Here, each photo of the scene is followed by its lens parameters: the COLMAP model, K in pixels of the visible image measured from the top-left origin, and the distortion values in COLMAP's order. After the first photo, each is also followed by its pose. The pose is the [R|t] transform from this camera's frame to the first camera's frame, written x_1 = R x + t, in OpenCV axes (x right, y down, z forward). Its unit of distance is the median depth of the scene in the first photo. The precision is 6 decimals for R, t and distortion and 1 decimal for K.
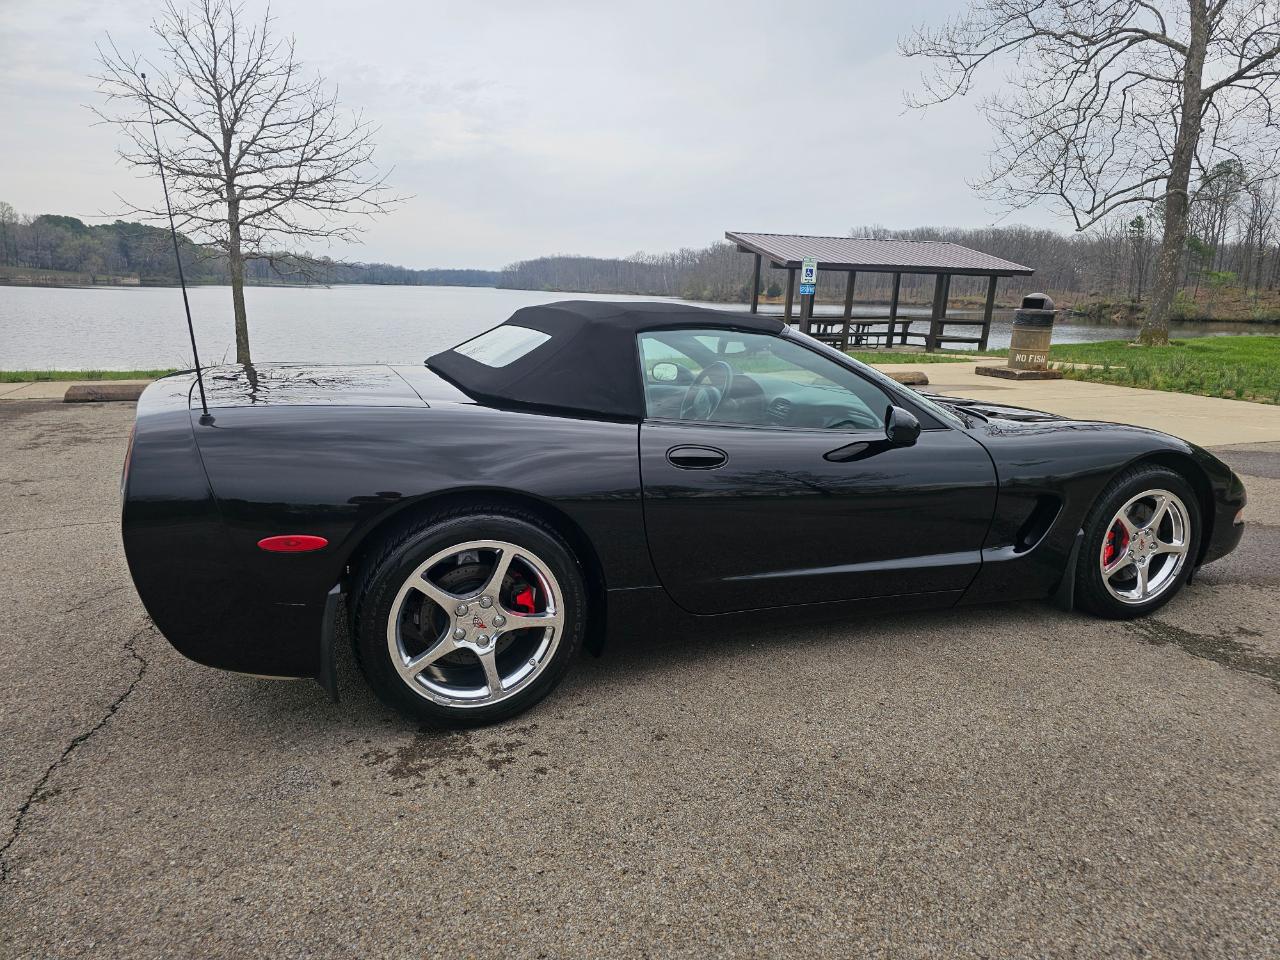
lens RADIAL K [[848.2, 0, 651.2], [0, 848.2, 491.4], [0, 0, 1]] dist [0.039963, -0.026655]
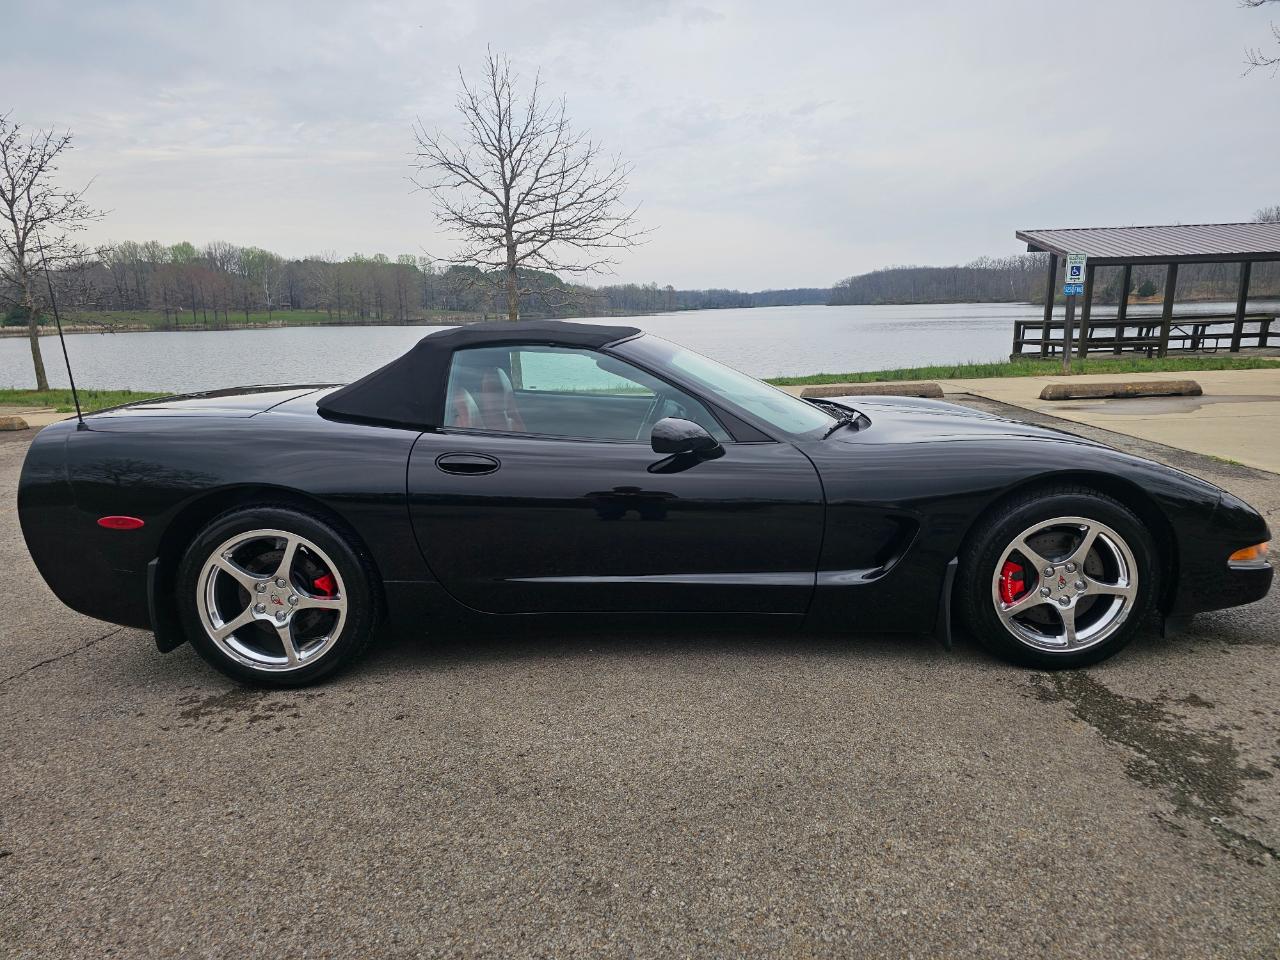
lens RADIAL K [[844.2, 0, 637.6], [0, 844.2, 487.3], [0, 0, 1]] dist [0.043181, -0.032357]
pose [[0.924855, 0.028919, -0.379220, 0.114461], [-0.037873, 0.999152, -0.016171, -0.000333], [0.378430, 0.029318, 0.925165, 0.014860]]
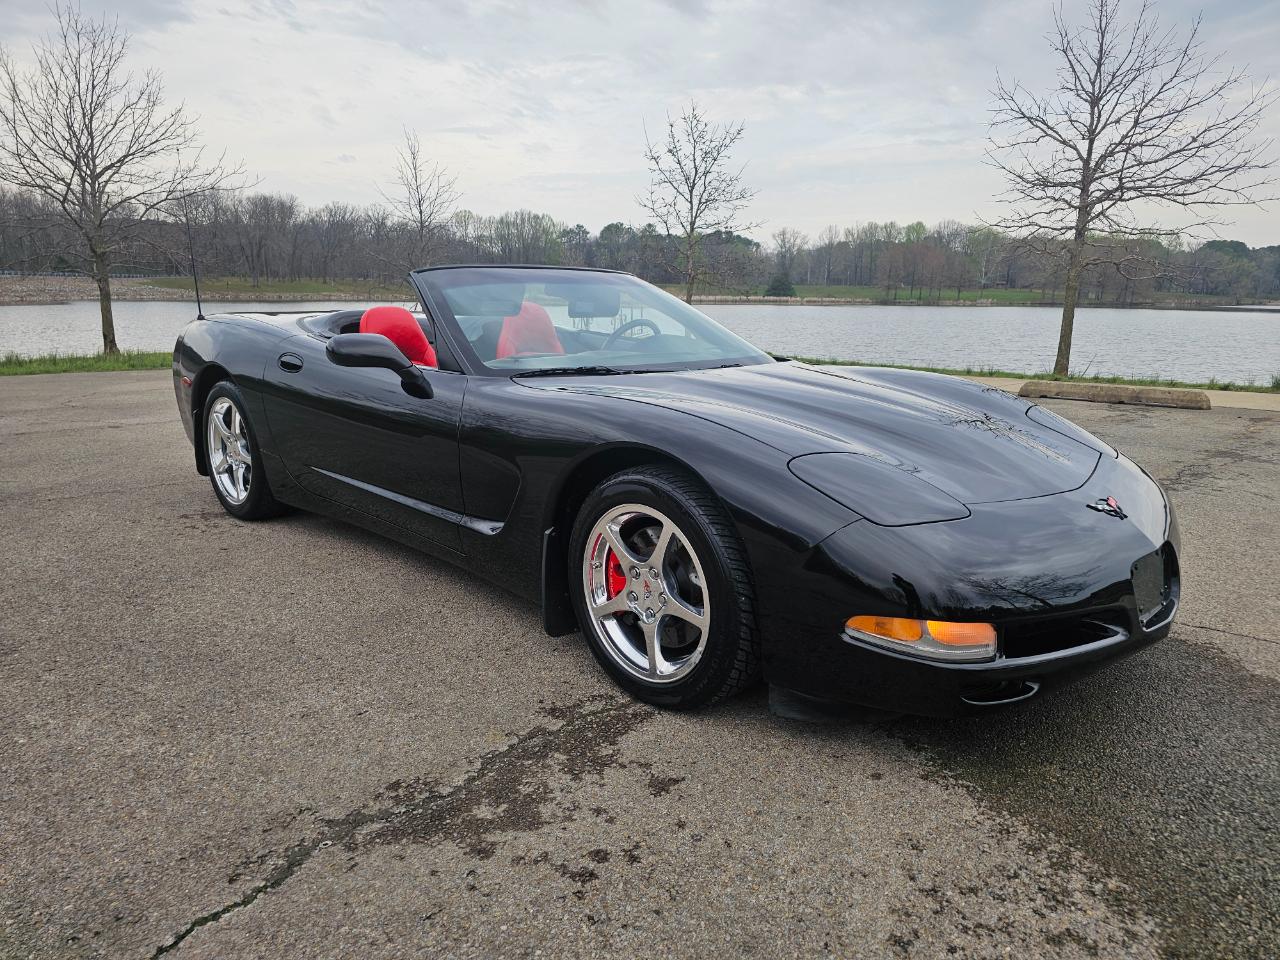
lens RADIAL K [[852.7, 0, 649.0], [0, 852.7, 496.8], [0, 0, 1]] dist [0.041235, -0.032578]
pose [[0.411836, 0.190724, -0.891075, 0.258565], [-0.209456, 0.971483, 0.111129, -0.017732], [0.886859, 0.140874, 0.440040, 0.160958]]
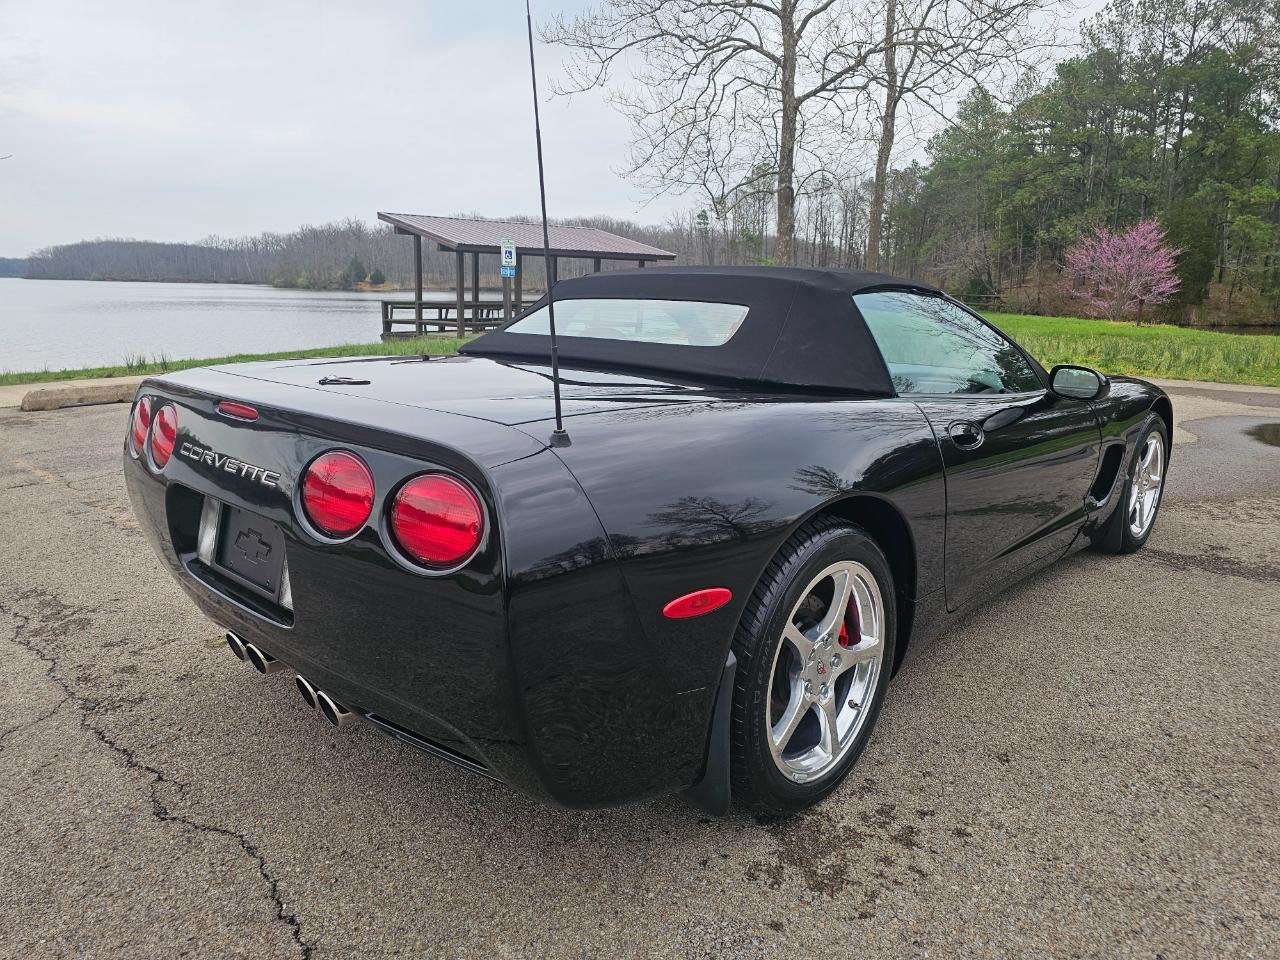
lens RADIAL K [[844.2, 0, 637.6], [0, 844.2, 487.3], [0, 0, 1]] dist [0.043181, -0.032357]
pose [[0.909452, -0.112298, 0.400357, -0.105477], [0.107788, 0.993598, 0.033849, -0.009171], [-0.401595, 0.012369, 0.915734, 0.056453]]
